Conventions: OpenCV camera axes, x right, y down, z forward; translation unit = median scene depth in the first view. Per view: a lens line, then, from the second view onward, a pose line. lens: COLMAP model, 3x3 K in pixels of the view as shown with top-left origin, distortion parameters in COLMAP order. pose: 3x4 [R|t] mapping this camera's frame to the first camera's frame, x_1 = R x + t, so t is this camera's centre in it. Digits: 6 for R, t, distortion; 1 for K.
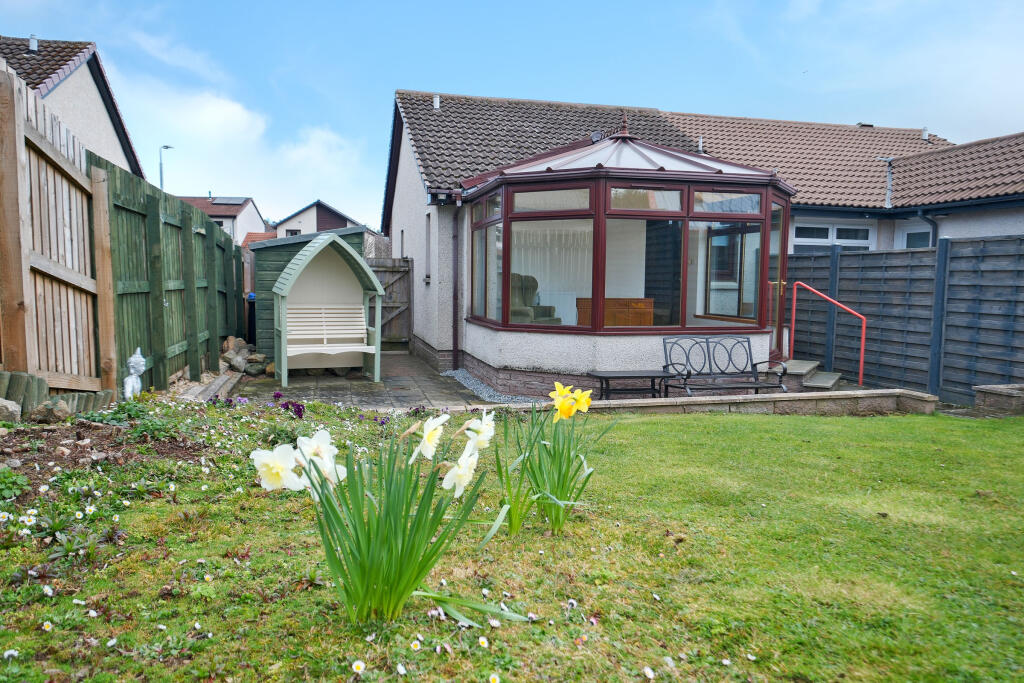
lens RADIAL K [[743.5, 0, 518.9], [0, 743.5, 338.7], [0, 0, 1]] dist [0.002491, -0.000337]
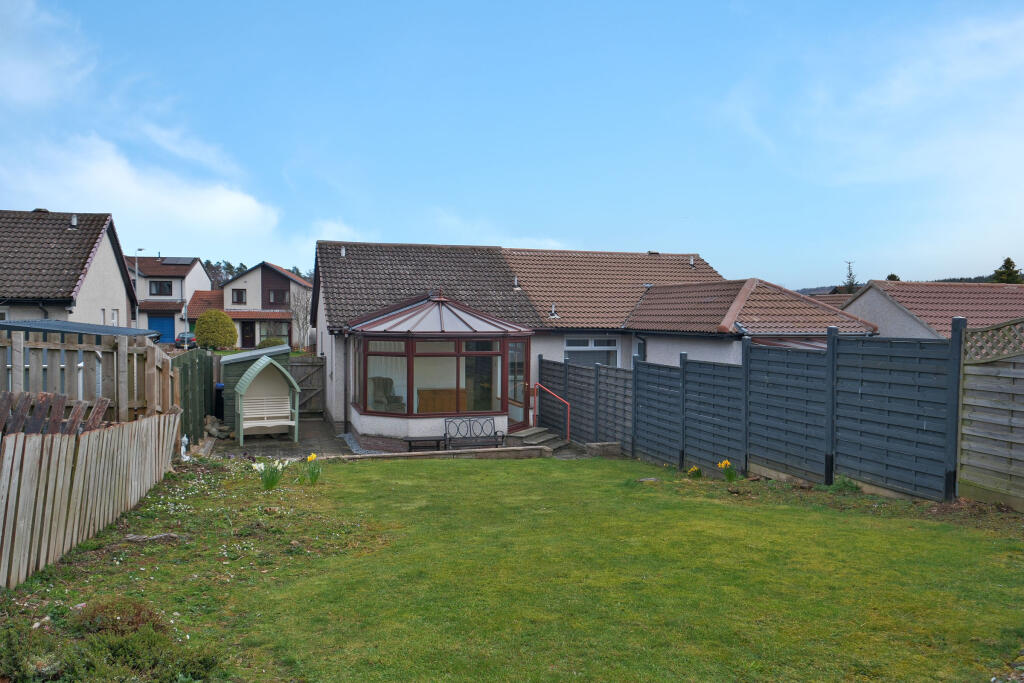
lens RADIAL K [[743.5, 0, 506.4], [0, 743.5, 349.6], [0, 0, 1]] dist [0.002491, -0.000337]
pose [[0.998566, -0.004432, 0.053342, 0.198896], [0.006865, 0.998939, -0.045530, -0.072077], [-0.053084, 0.045831, 0.997538, -0.731014]]
